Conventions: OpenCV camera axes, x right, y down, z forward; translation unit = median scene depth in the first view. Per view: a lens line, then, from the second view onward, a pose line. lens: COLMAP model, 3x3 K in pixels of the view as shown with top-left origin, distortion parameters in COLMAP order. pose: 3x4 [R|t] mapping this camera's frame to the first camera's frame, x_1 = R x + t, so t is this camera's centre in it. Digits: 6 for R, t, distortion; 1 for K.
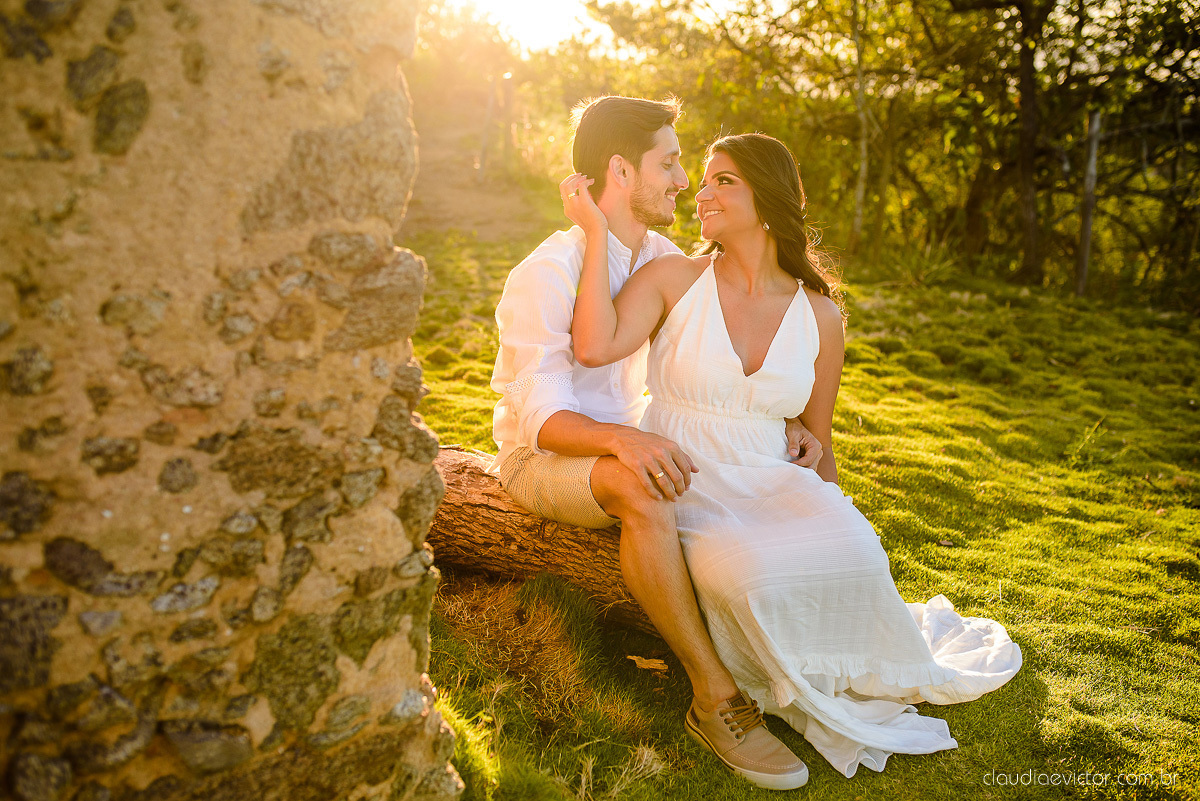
lens RADIAL K [[1137.6, 0, 610.3], [0, 1137.6, 394.5], [0, 0, 1]] dist [0.007564, 0.000000]
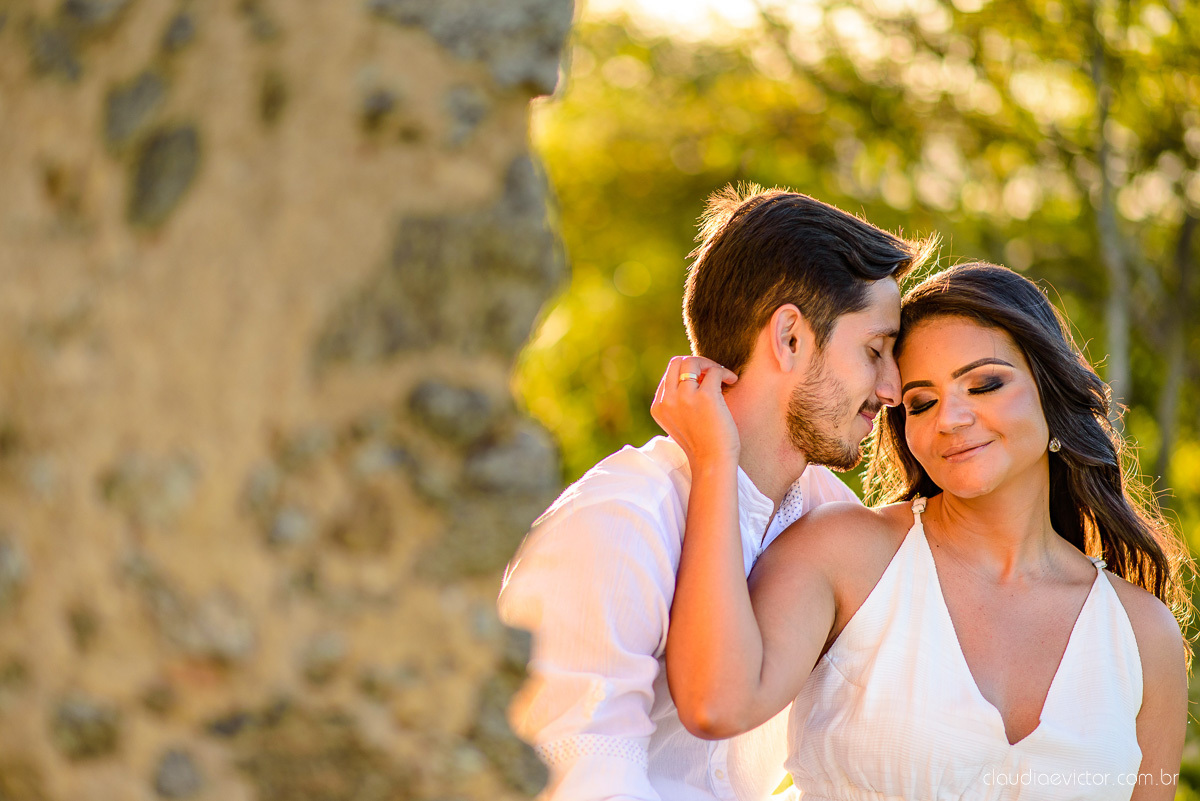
lens RADIAL K [[3023.0, 0, 597.3], [0, 3023.0, 398.7], [0, 0, 1]] dist [0.028119, 0.000000]
pose [[0.998213, 0.030871, 0.051164, -0.248456], [-0.020756, 0.982029, -0.187586, 0.166050], [-0.056036, 0.186189, 0.980915, -0.561749]]
